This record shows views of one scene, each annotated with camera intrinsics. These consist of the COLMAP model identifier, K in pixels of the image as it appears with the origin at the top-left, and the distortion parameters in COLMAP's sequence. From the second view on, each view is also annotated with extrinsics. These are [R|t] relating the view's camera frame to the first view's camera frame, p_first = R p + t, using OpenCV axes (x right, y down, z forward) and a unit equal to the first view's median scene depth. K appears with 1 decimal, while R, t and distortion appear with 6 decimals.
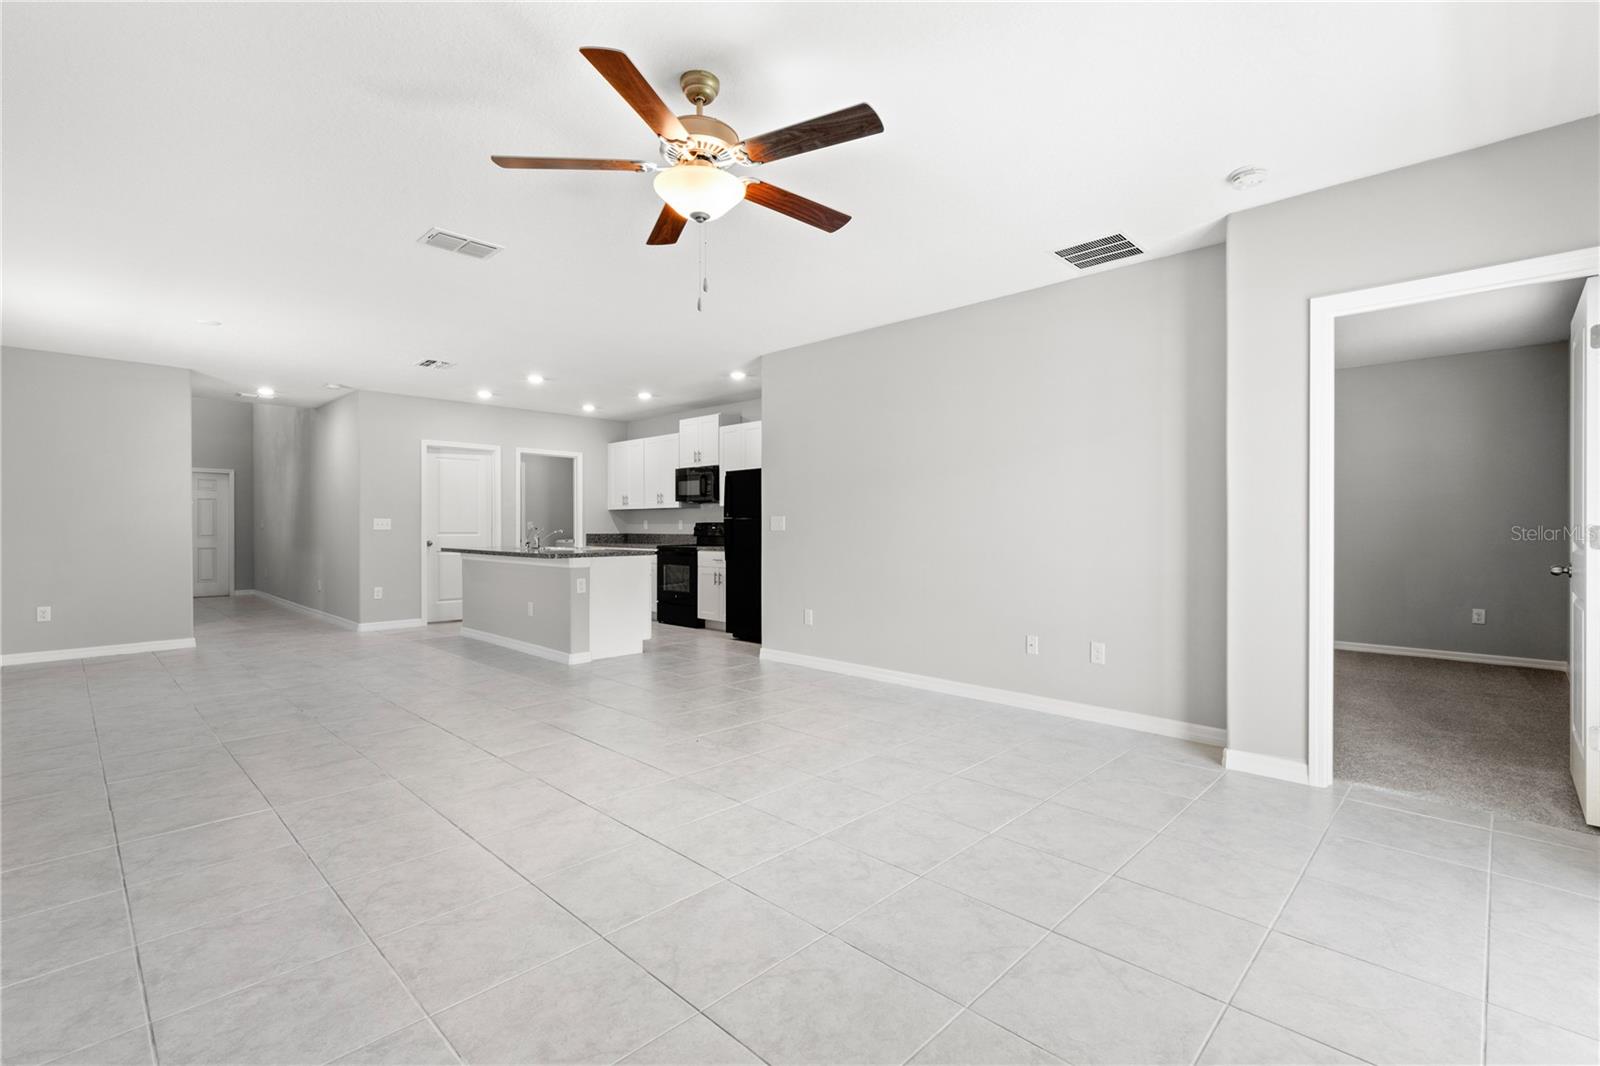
lens RADIAL K [[719.9, 0, 806.4], [0, 719.9, 528.8], [0, 0, 1]] dist [0.004464, 0.000340]
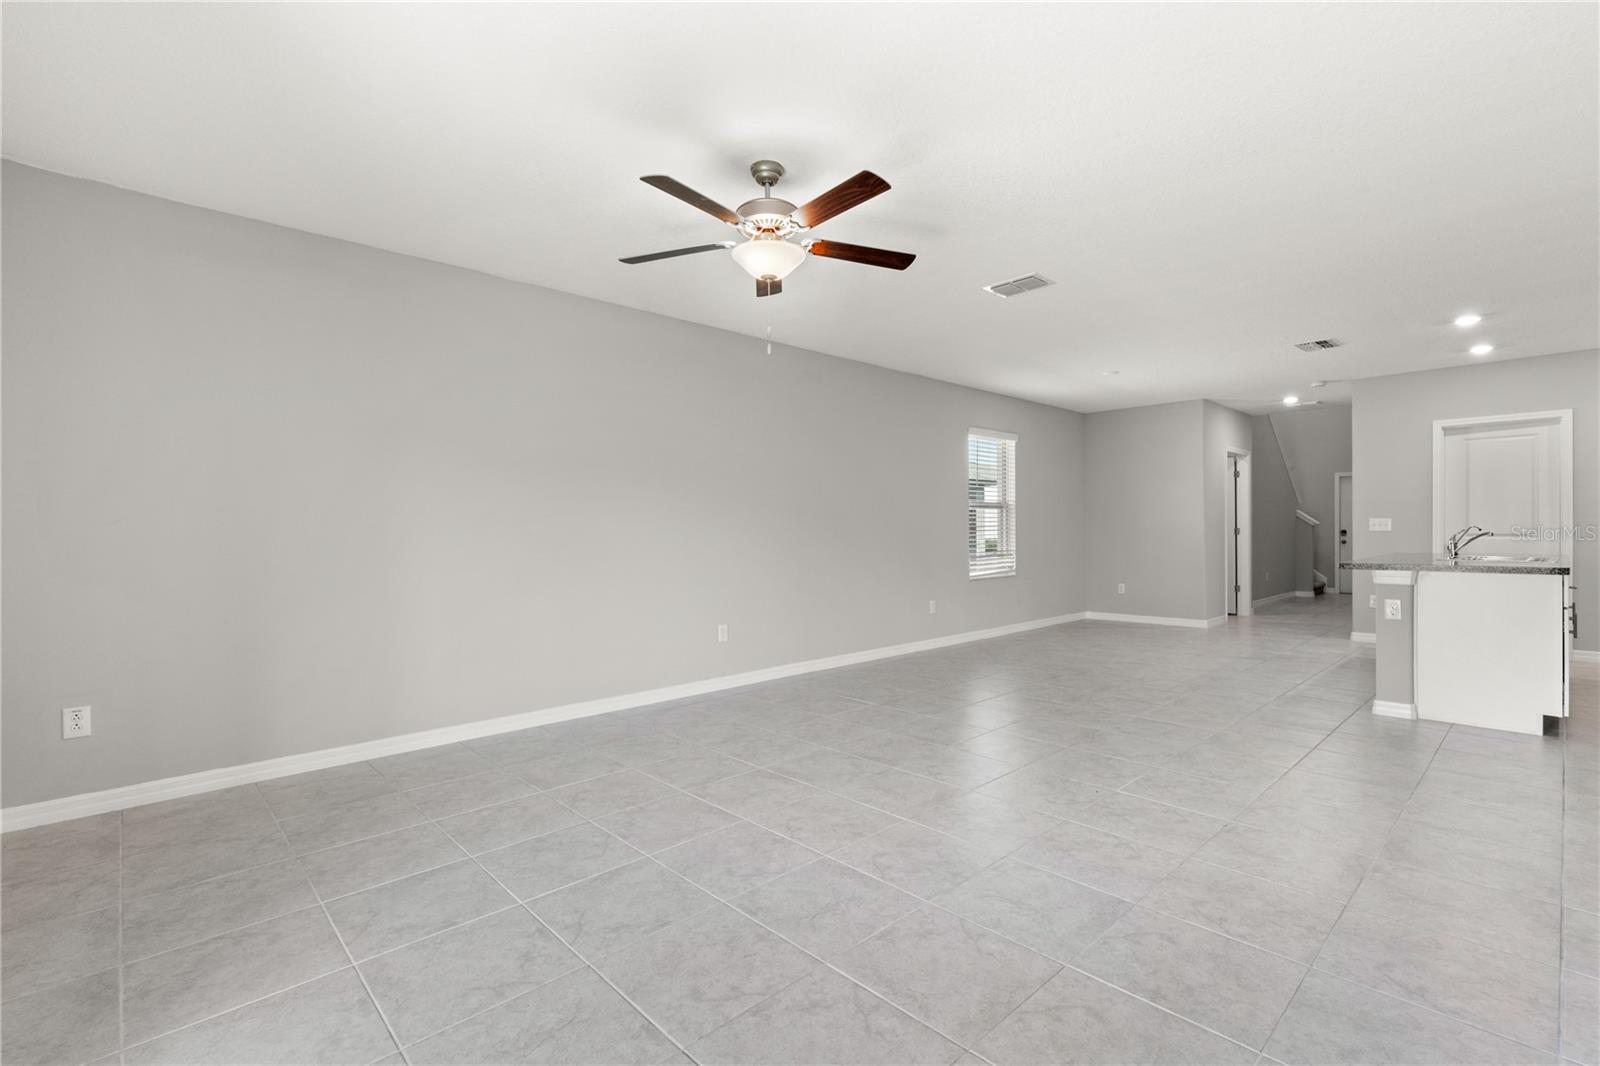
lens RADIAL K [[719.9, 0, 816.0], [0, 719.9, 528.1], [0, 0, 1]] dist [0.004464, 0.000340]
pose [[-0.036696, -0.003078, -0.999322, 0.308154], [0.002626, 0.999992, -0.003176, -0.001223], [0.999323, -0.002741, -0.036688, 0.324069]]
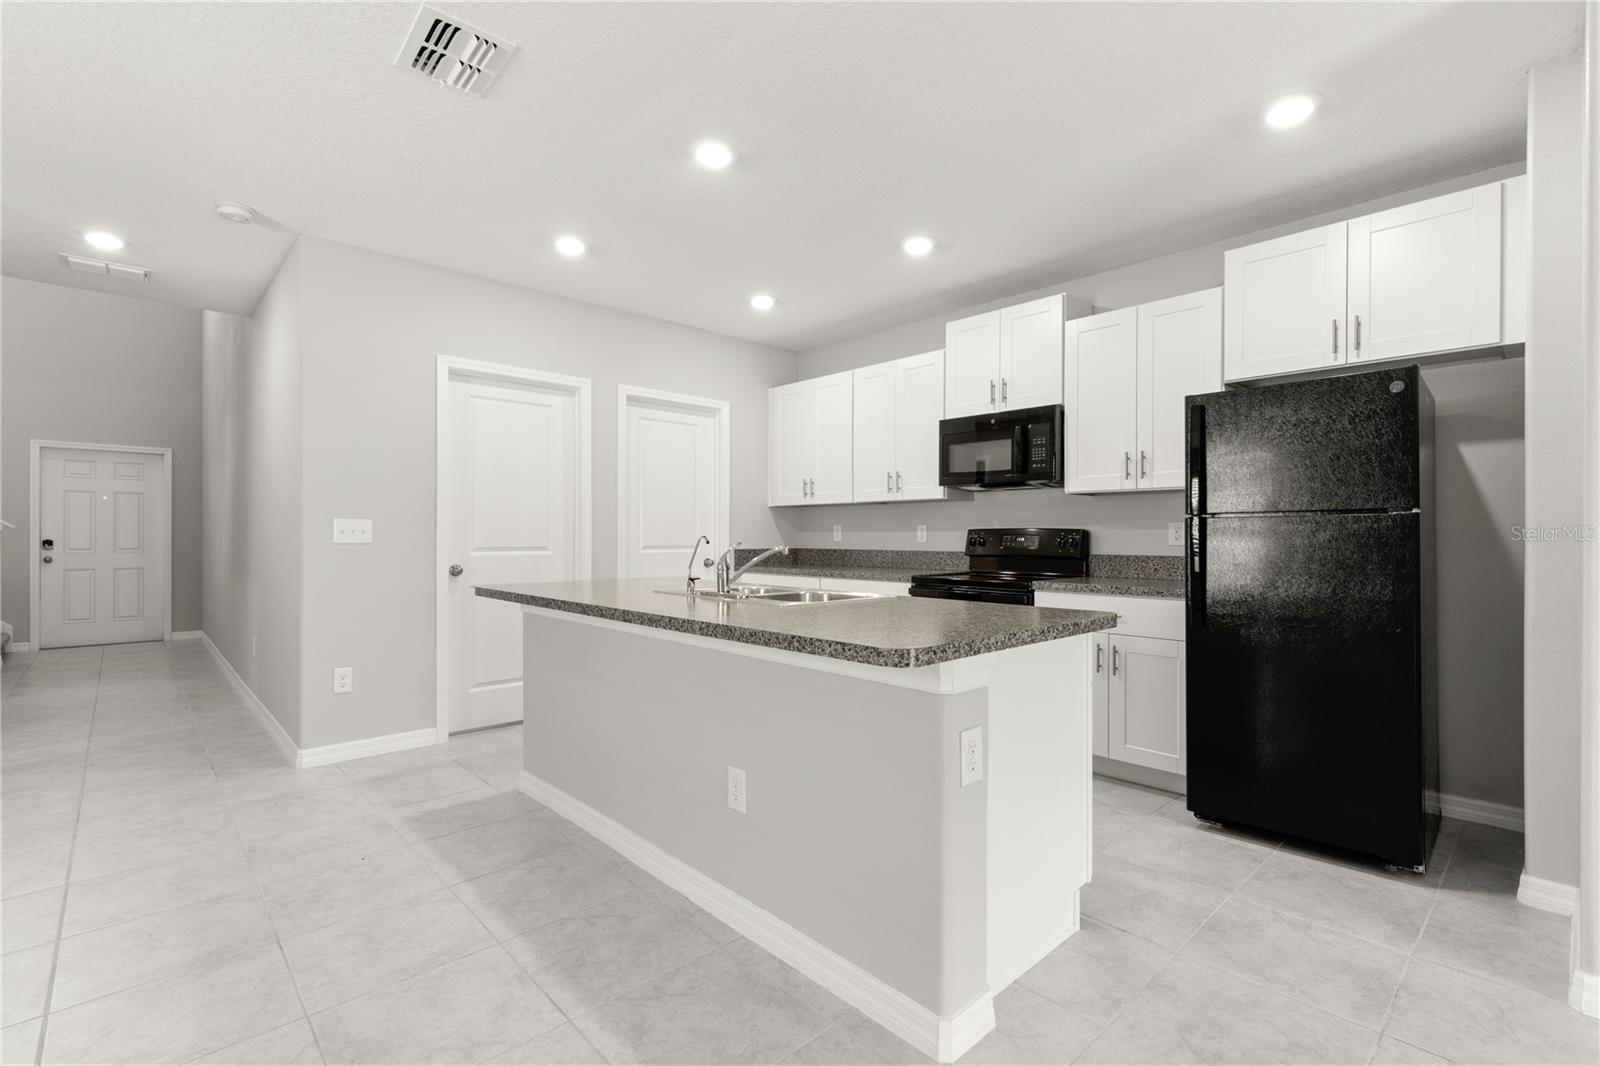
lens RADIAL K [[719.9, 0, 809.2], [0, 719.9, 538.7], [0, 0, 1]] dist [0.004464, 0.000340]
pose [[0.999050, 0.001294, -0.043569, -0.262073], [-0.001176, 0.999996, 0.002737, -0.003084], [0.043572, -0.002683, 0.999047, 0.524084]]
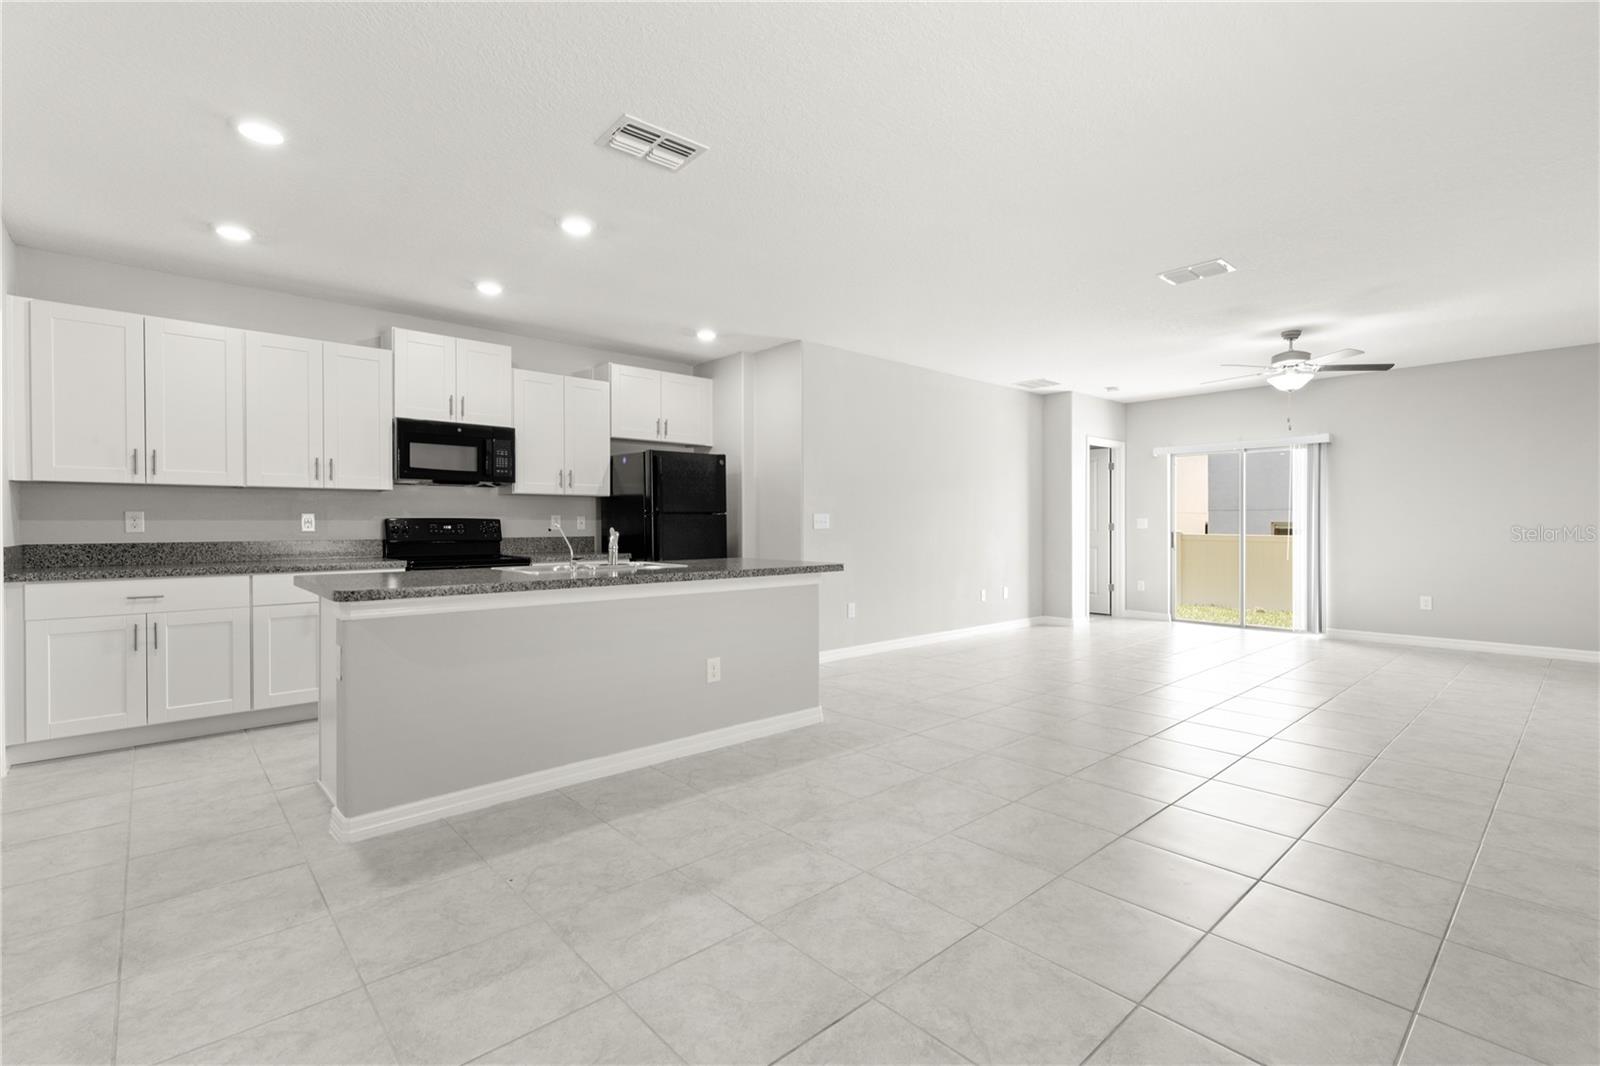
lens RADIAL K [[719.9, 0, 823.3], [0, 719.9, 523.6], [0, 0, 1]] dist [0.004464, 0.000340]
pose [[0.054974, -0.000919, 0.998487, -0.735198], [0.003347, 0.999994, 0.000736, -0.003769], [-0.998482, 0.003302, 0.054977, 0.684765]]
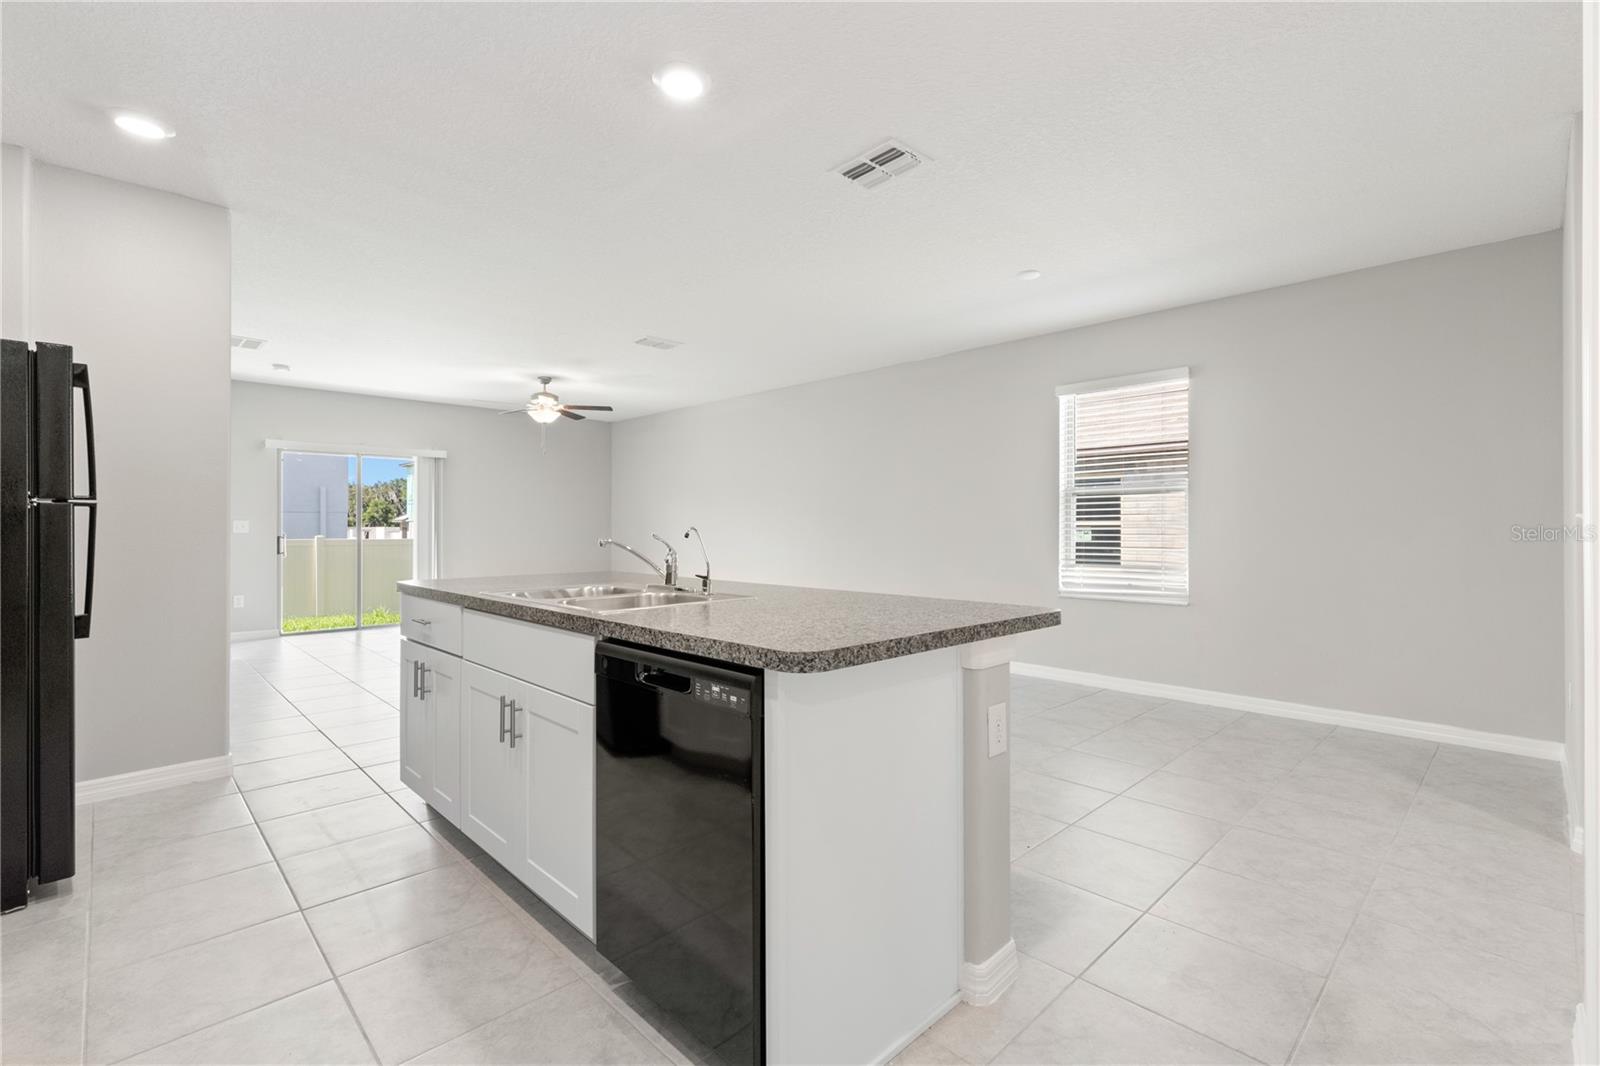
lens RADIAL K [[719.9, 0, 800.1], [0, 719.9, 525.7], [0, 0, 1]] dist [0.004464, 0.000340]
pose [[-0.999285, -0.000630, 0.037810, -0.376965], [-0.000568, 0.999998, 0.001665, -0.005402], [-0.037811, 0.001642, -0.999284, 1.134973]]
